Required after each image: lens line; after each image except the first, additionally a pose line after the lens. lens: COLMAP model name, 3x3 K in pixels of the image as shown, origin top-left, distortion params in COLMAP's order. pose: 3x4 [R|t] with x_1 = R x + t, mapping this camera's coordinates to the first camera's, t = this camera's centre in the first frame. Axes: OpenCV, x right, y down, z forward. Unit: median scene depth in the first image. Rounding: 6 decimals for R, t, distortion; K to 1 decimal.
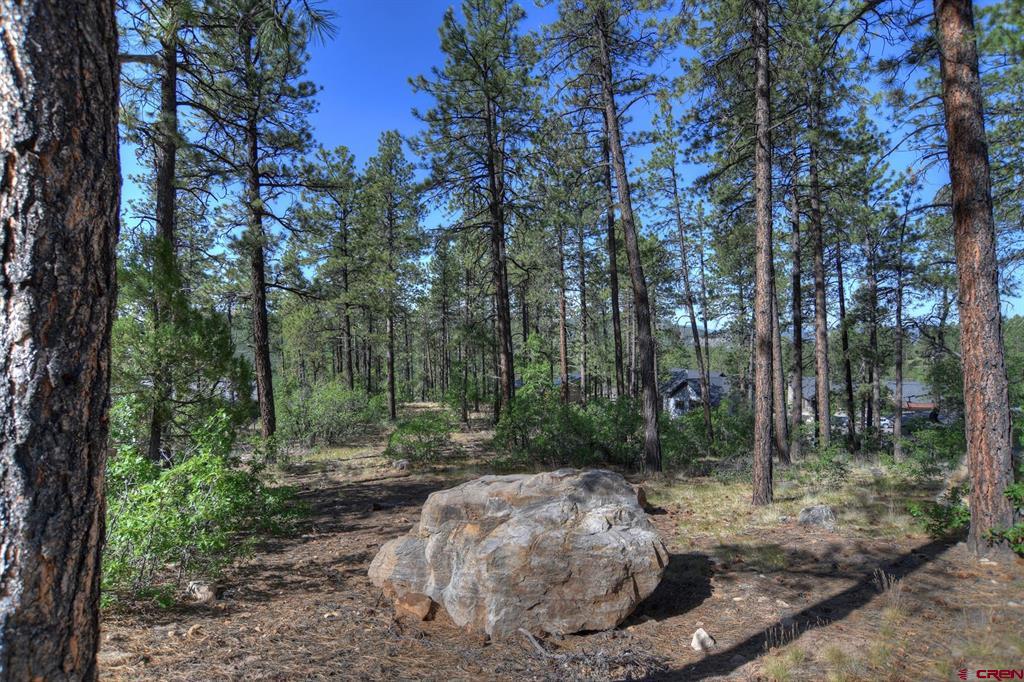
lens RADIAL K [[527.1, 0, 512.0], [0, 527.1, 341.0], [0, 0, 1]] dist [-0.055601, 0.000231]
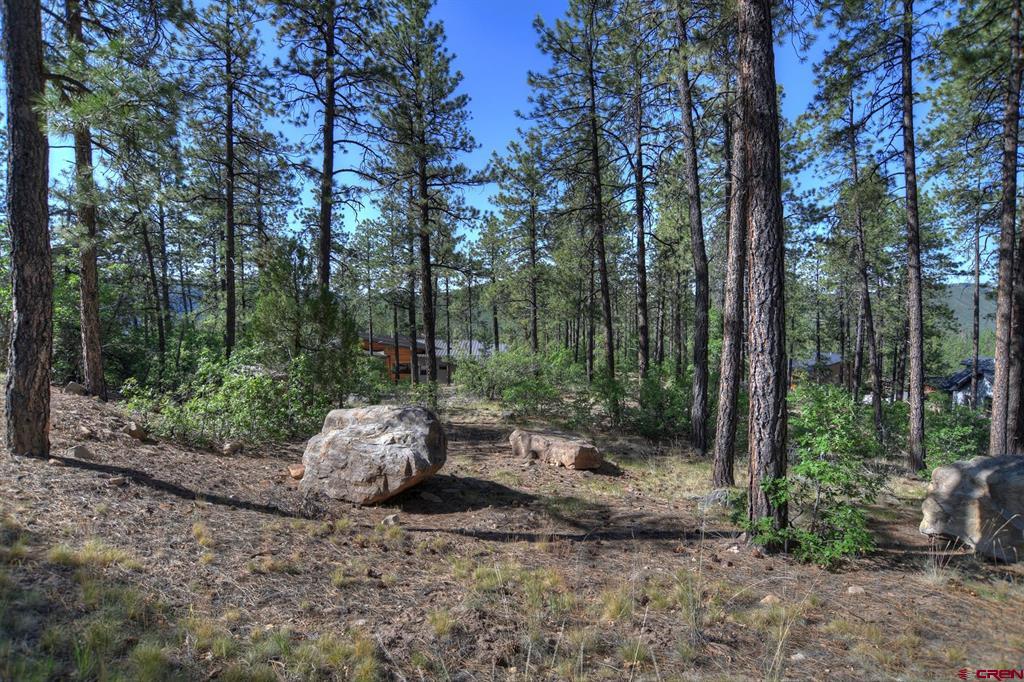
lens RADIAL K [[527.1, 0, 512.0], [0, 527.1, 341.0], [0, 0, 1]] dist [-0.055601, 0.000231]
pose [[0.865013, 0.053848, -0.498851, 1.257572], [-0.024669, 0.997586, 0.064908, -0.033267], [0.501142, -0.043840, 0.864254, -0.086053]]
